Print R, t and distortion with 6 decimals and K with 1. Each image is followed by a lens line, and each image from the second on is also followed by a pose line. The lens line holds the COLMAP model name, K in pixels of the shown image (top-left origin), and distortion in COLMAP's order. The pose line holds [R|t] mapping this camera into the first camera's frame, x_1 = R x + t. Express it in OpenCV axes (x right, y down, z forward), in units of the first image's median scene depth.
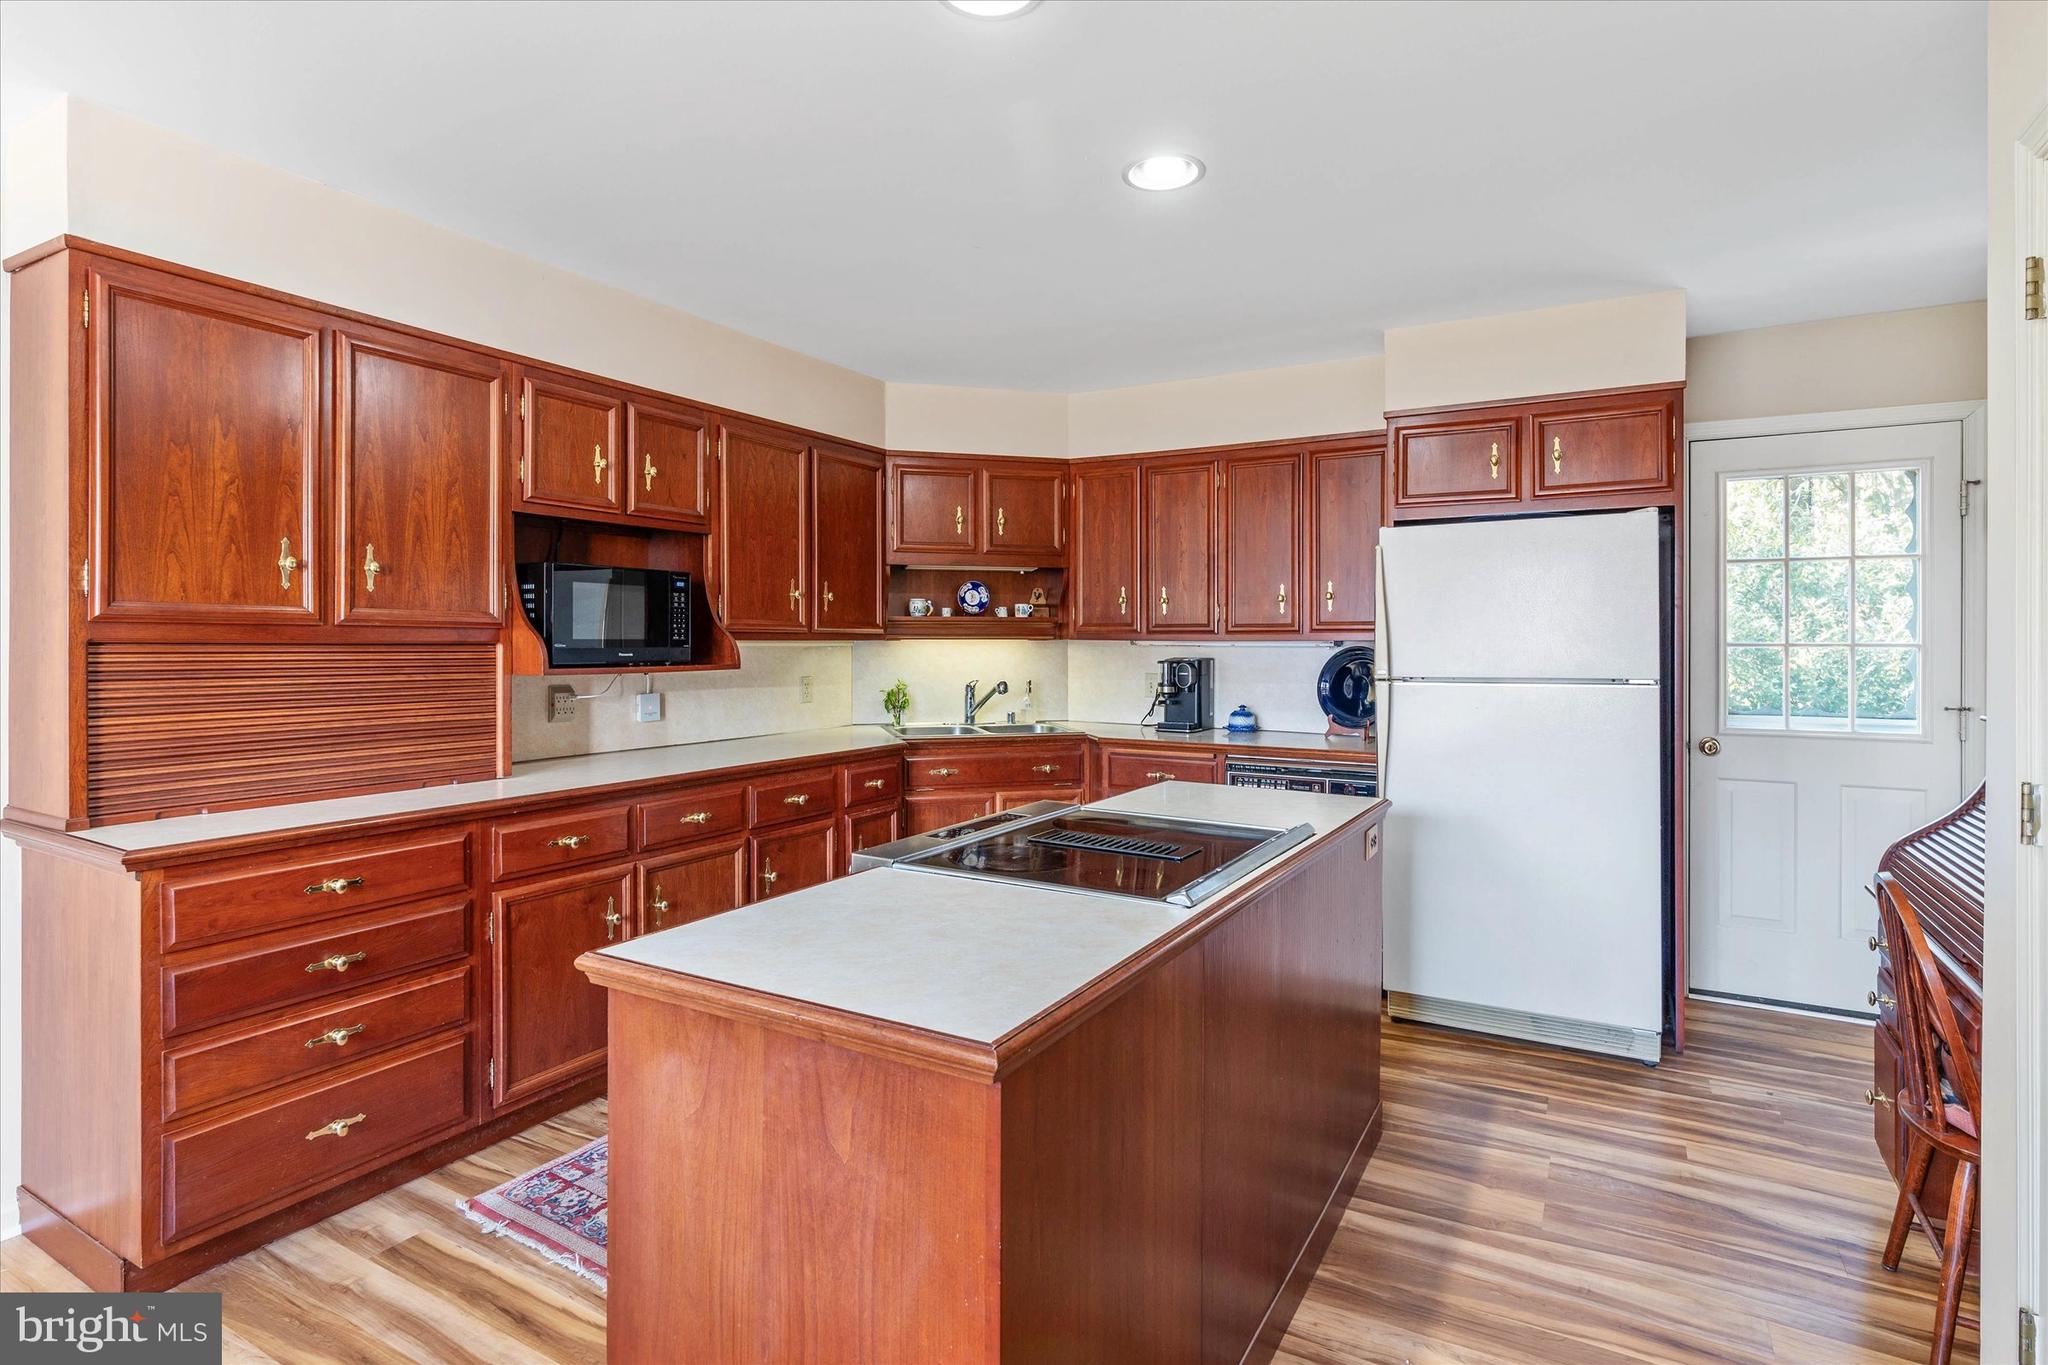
lens RADIAL K [[1022.5, 0, 1026.9], [0, 1022.5, 633.2], [0, 0, 1]] dist [-0.013881, 0.000349]
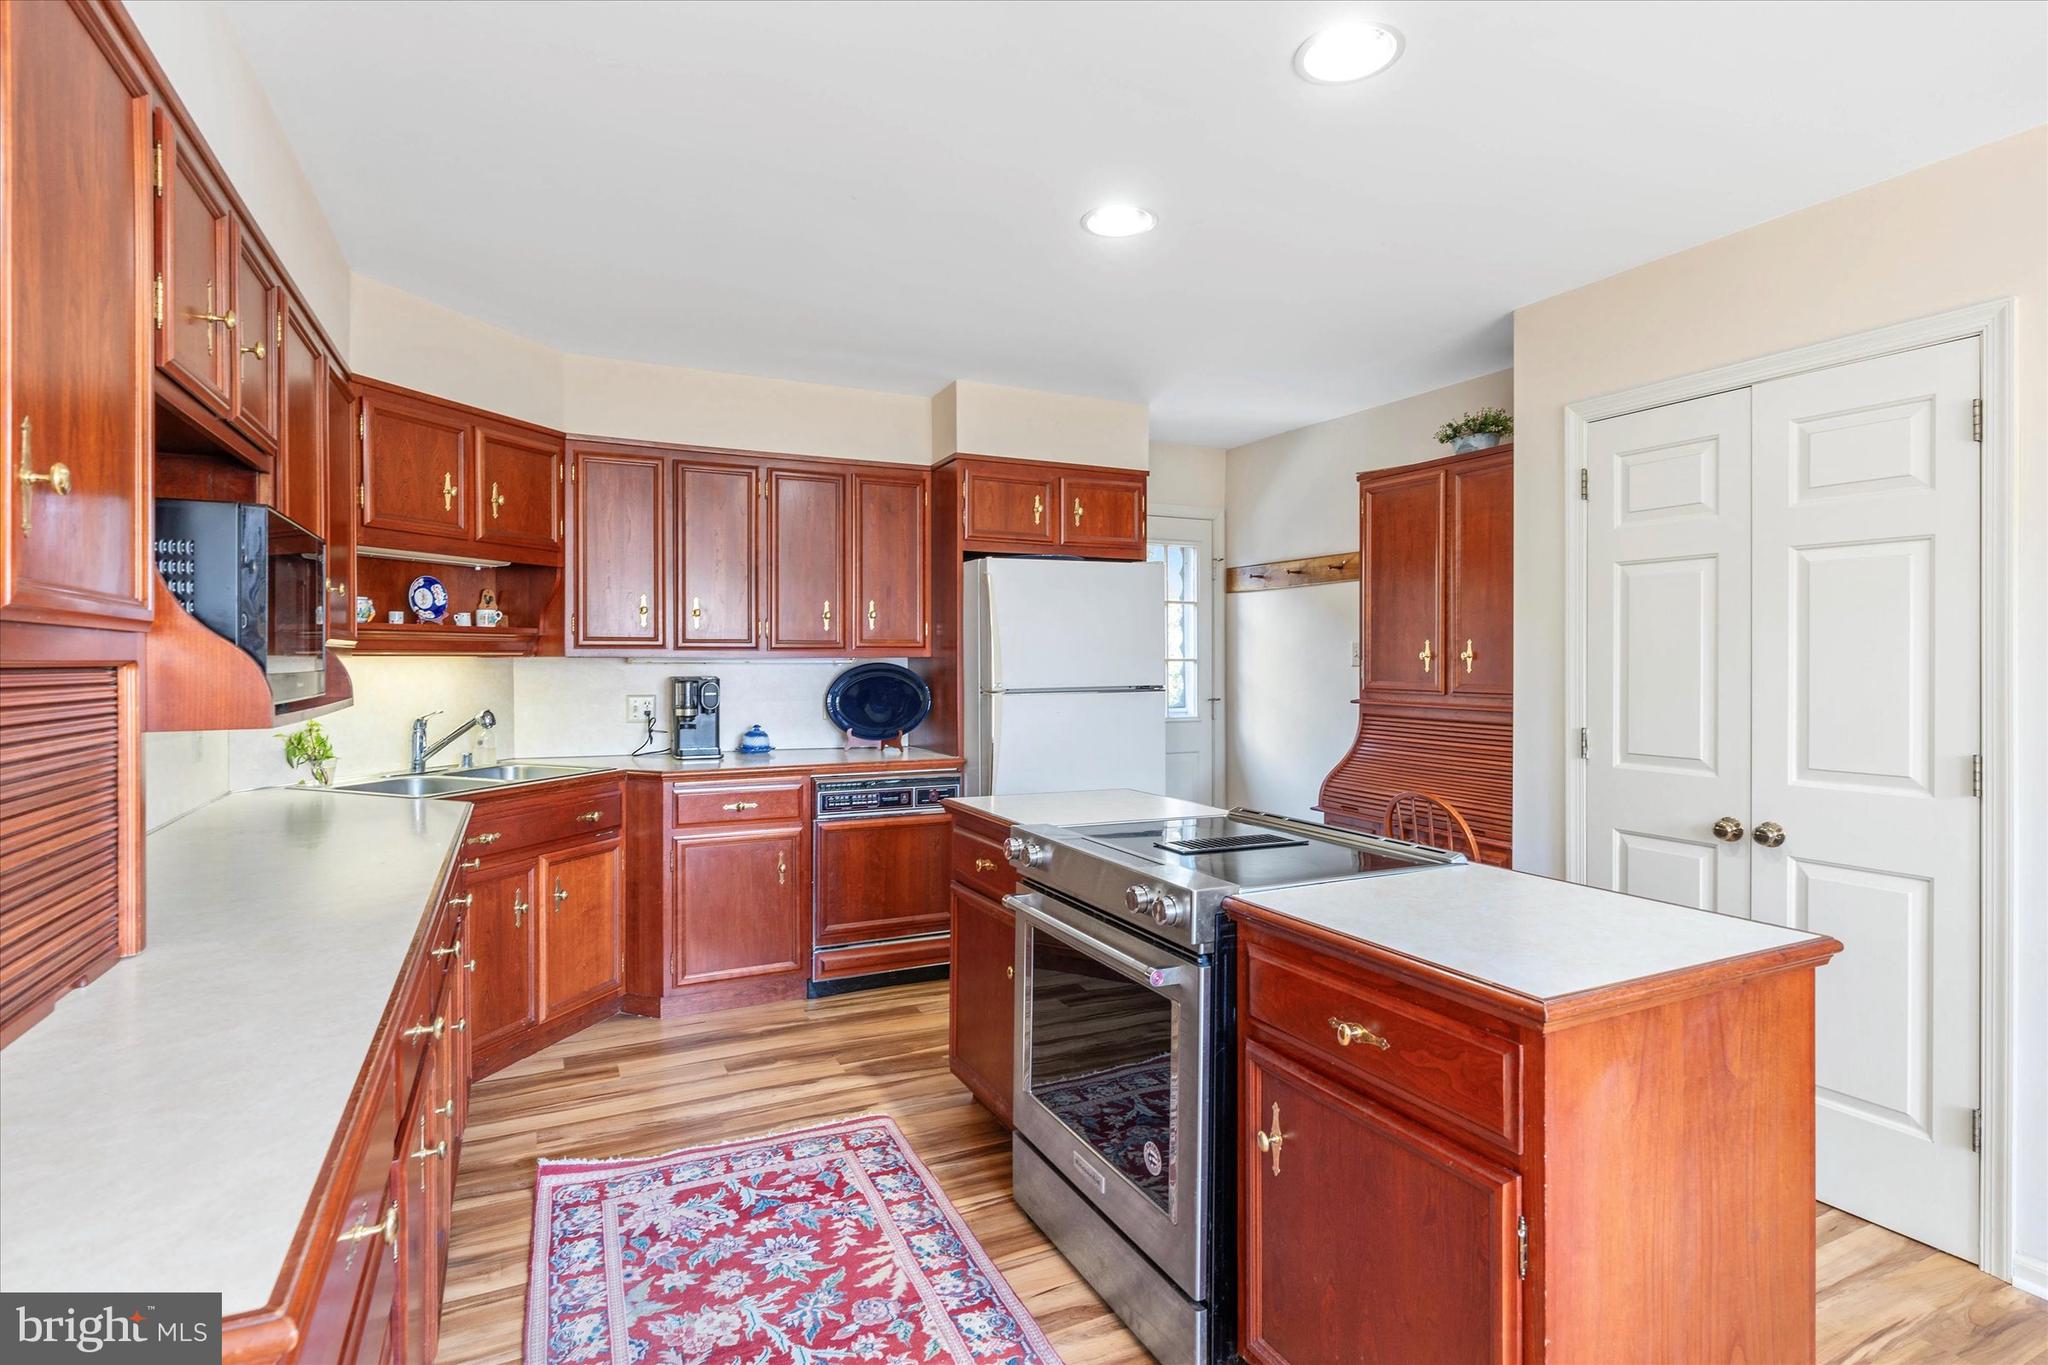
lens RADIAL K [[1012.6, 0, 1017.5], [0, 1012.6, 660.2], [0, 0, 1]] dist [0.000853, 0.000428]
pose [[0.563506, -0.004063, 0.826102, -0.424086], [-0.006776, 0.999932, 0.009539, -0.000792], [-0.826084, -0.010973, 0.563440, 0.256063]]
